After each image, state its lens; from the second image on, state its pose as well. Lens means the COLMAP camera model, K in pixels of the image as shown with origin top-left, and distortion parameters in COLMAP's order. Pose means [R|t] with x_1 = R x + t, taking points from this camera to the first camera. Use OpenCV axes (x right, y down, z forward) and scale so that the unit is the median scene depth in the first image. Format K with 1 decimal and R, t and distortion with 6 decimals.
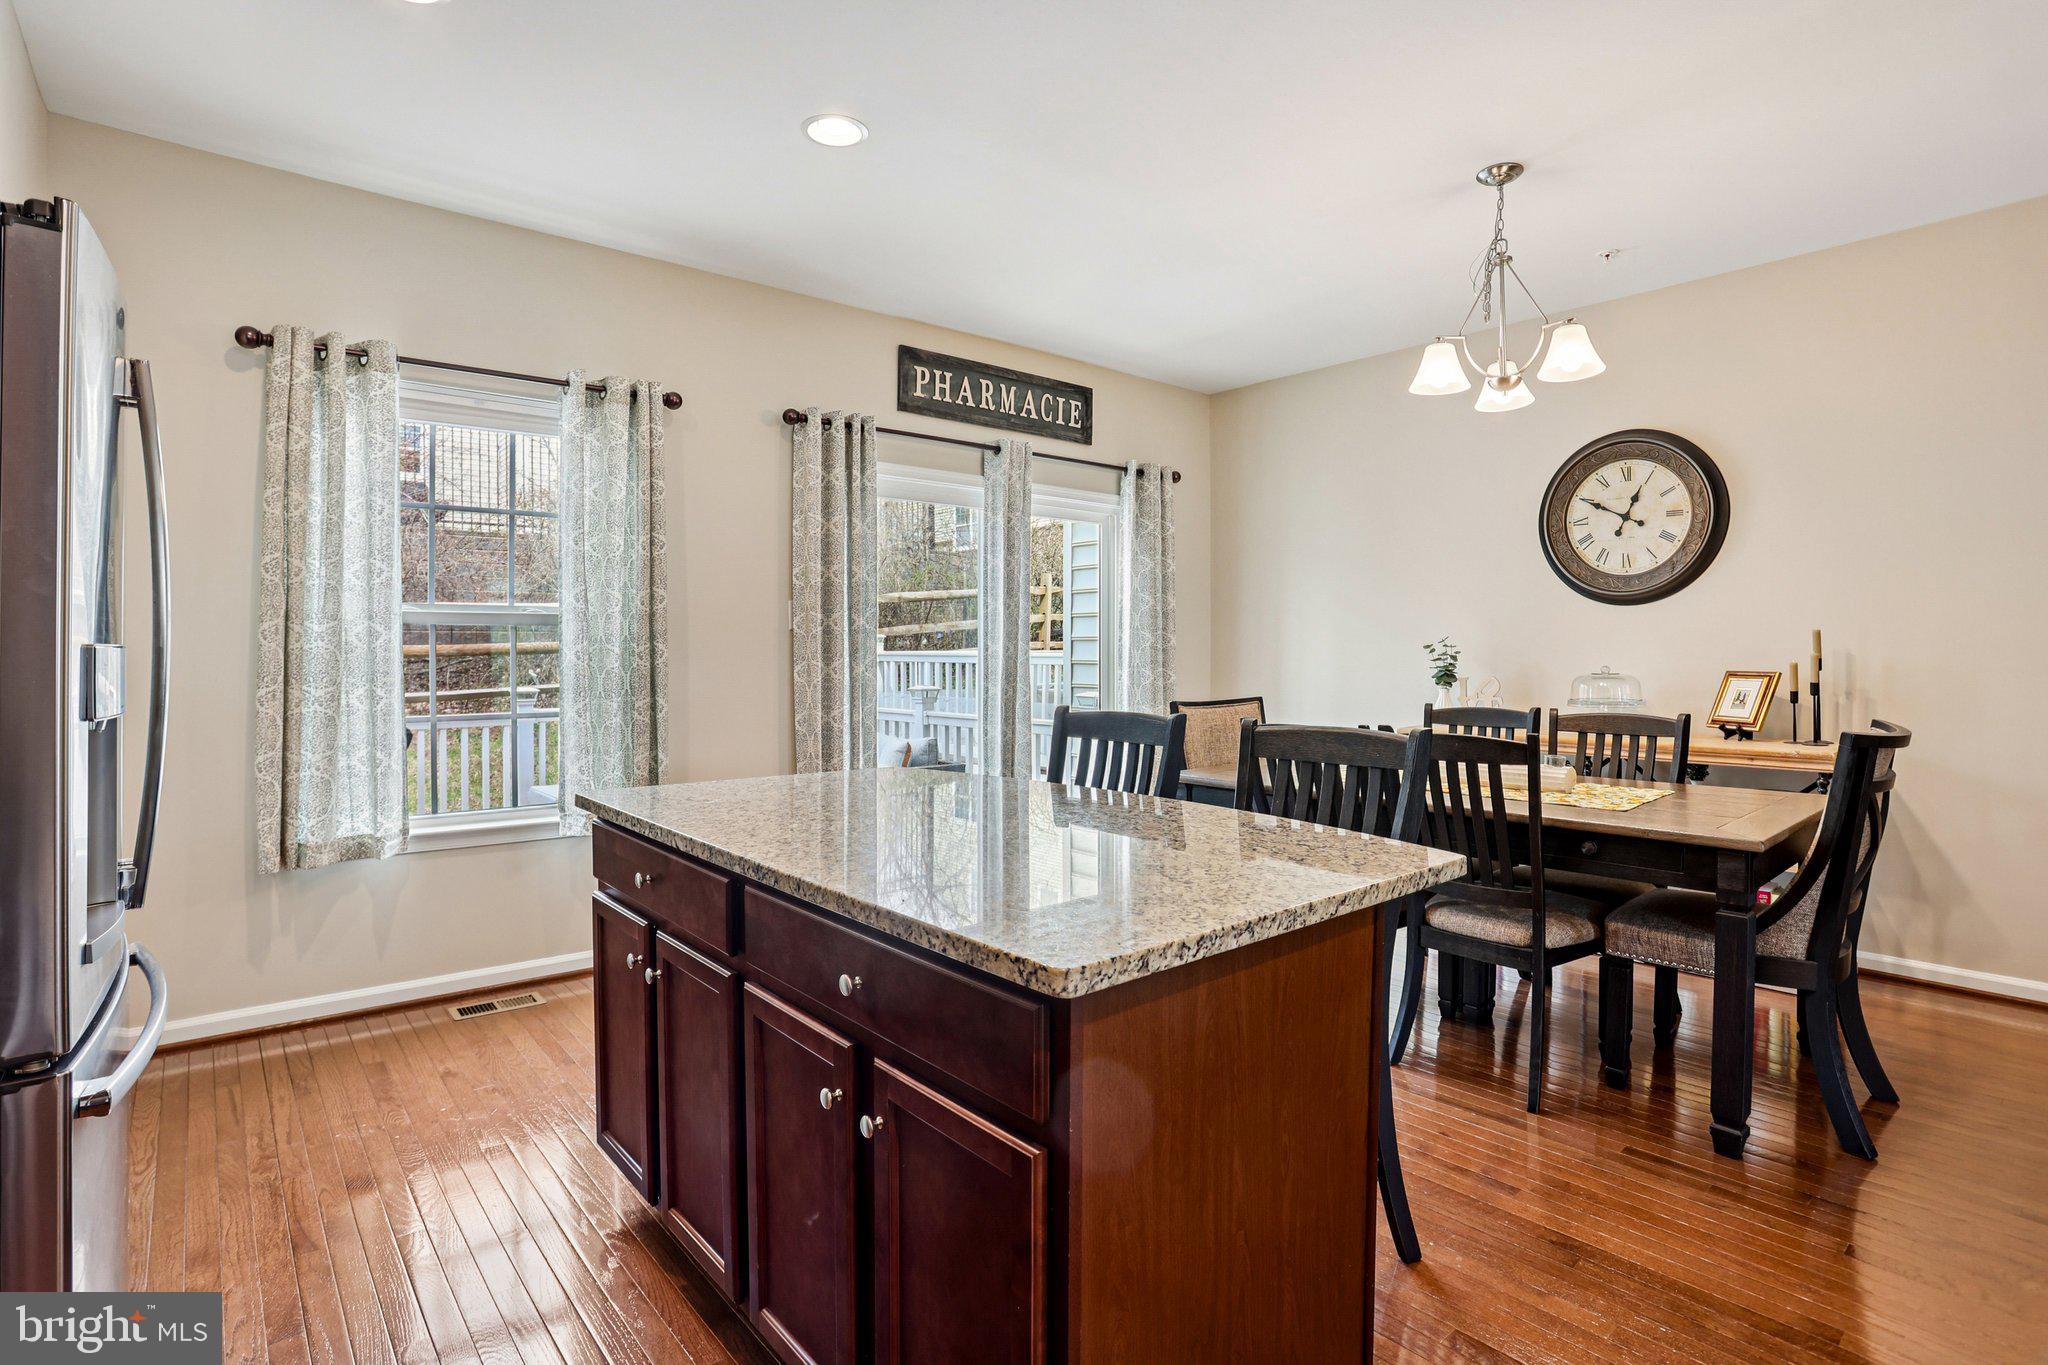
lens RADIAL K [[1021.8, 0, 1011.2], [0, 1021.8, 645.0], [0, 0, 1]] dist [-0.001340, -0.000091]
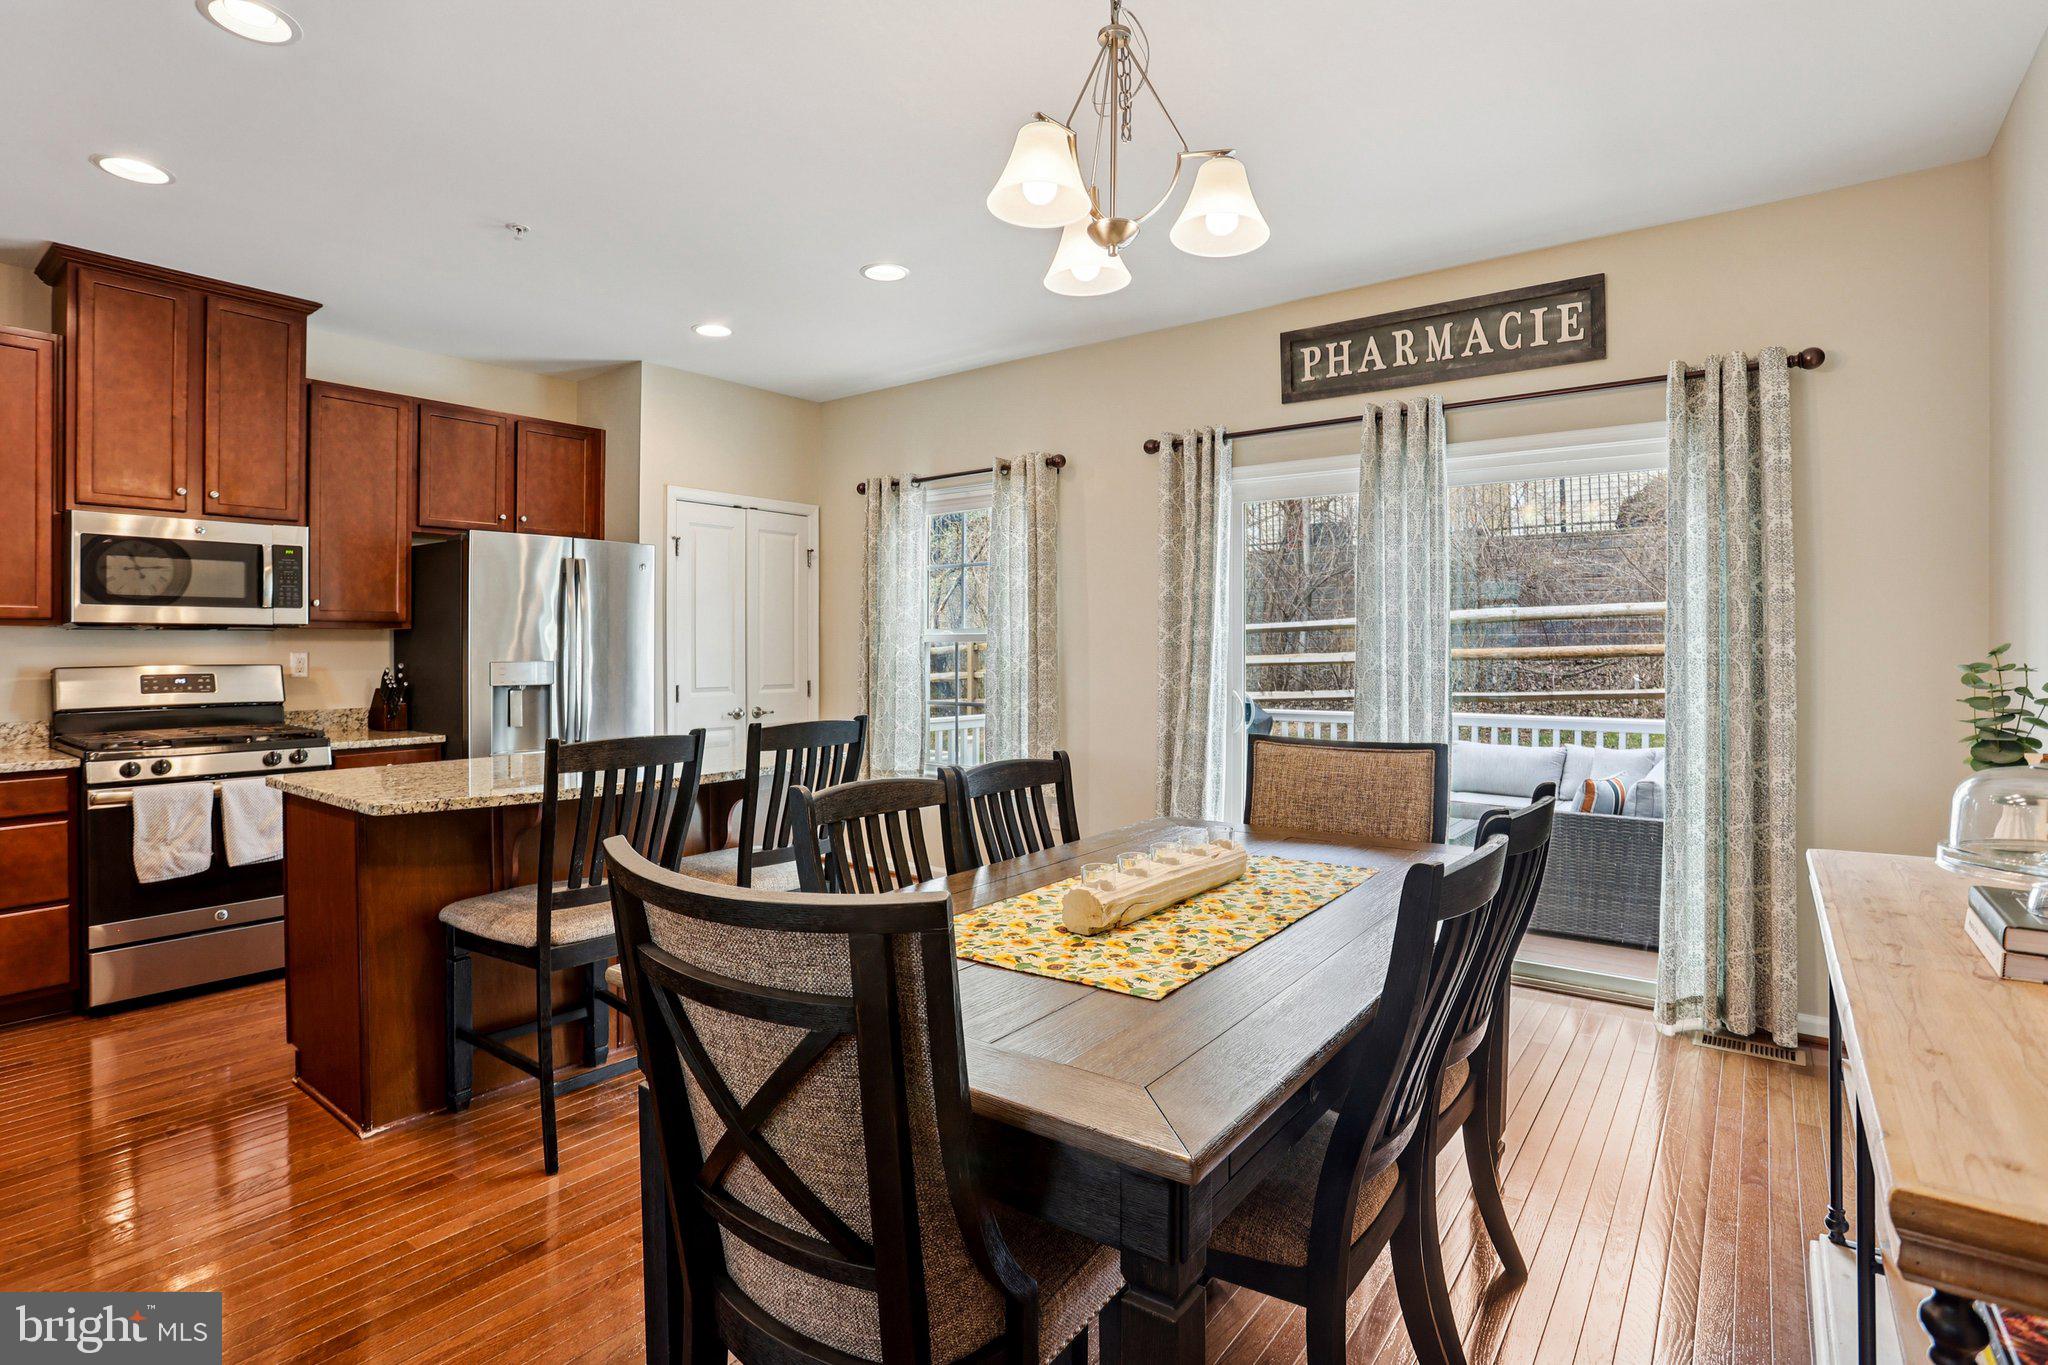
lens RADIAL K [[1021.8, 0, 1011.2], [0, 1021.8, 645.0], [0, 0, 1]] dist [-0.001340, -0.000091]
pose [[0.251704, 0.001506, -0.967803, 0.706967], [0.009913, 0.999942, 0.004134, -0.015201], [0.967754, -0.010634, 0.251674, 0.505658]]
